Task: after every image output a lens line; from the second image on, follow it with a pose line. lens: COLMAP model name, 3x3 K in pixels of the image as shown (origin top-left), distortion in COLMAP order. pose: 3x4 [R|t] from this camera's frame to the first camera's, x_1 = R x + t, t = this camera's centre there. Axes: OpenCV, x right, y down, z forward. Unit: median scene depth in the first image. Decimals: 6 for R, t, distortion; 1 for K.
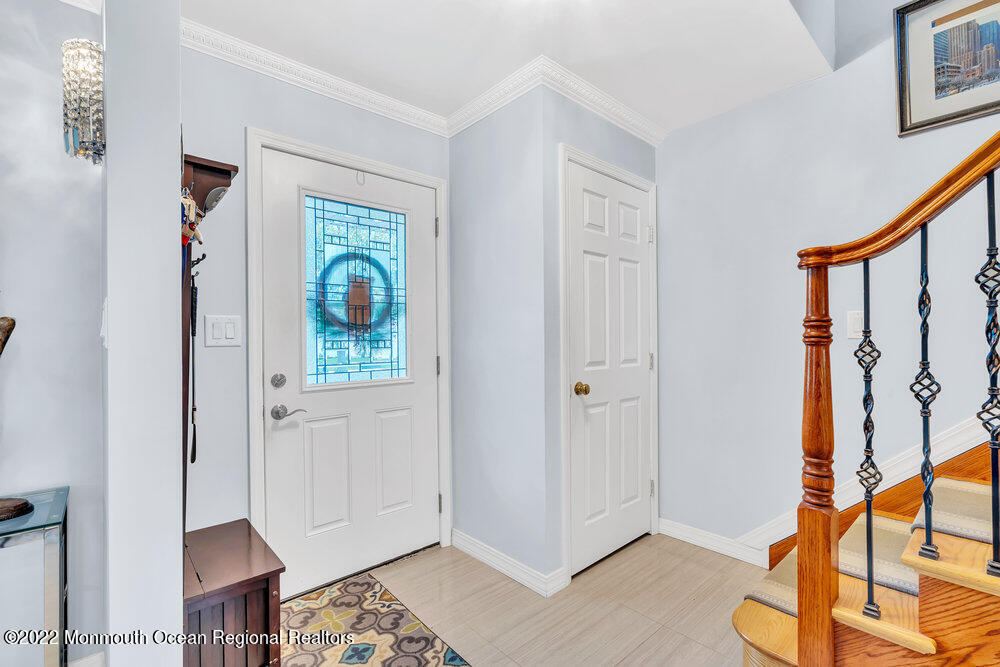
lens RADIAL K [[453.3, 0, 498.5], [0, 453.3, 329.8], [0, 0, 1]] dist [-0.013101, 0.004374]
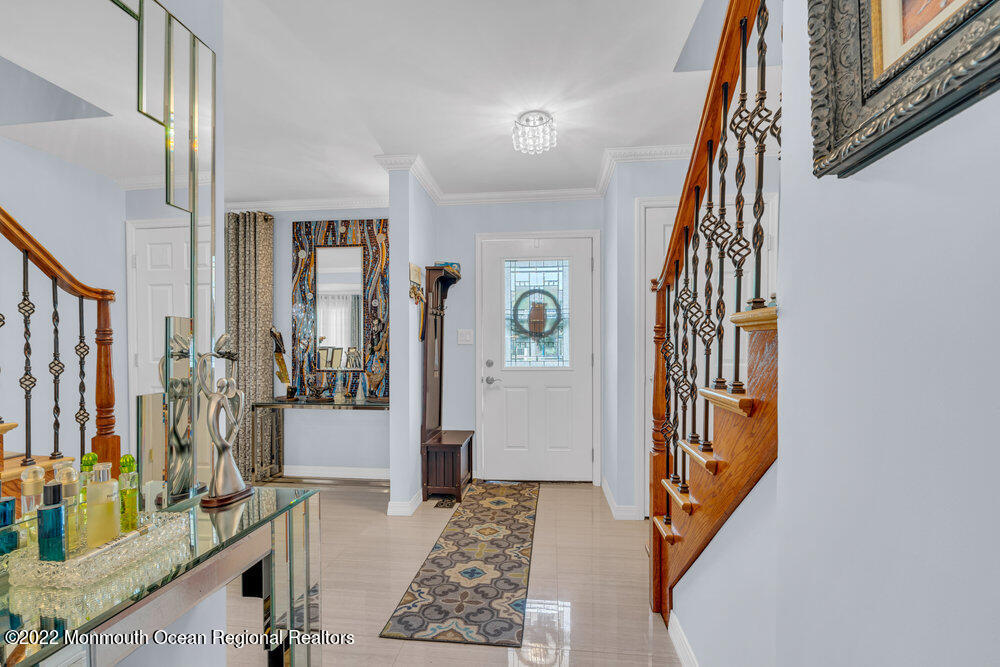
lens RADIAL K [[453.3, 0, 492.8], [0, 453.3, 343.5], [0, 0, 1]] dist [-0.013101, 0.004374]
pose [[0.679097, 0.003940, -0.734038, 0.807008], [0.008019, 0.999886, 0.012786, 0.005077], [0.734004, -0.014569, 0.678988, -0.242693]]
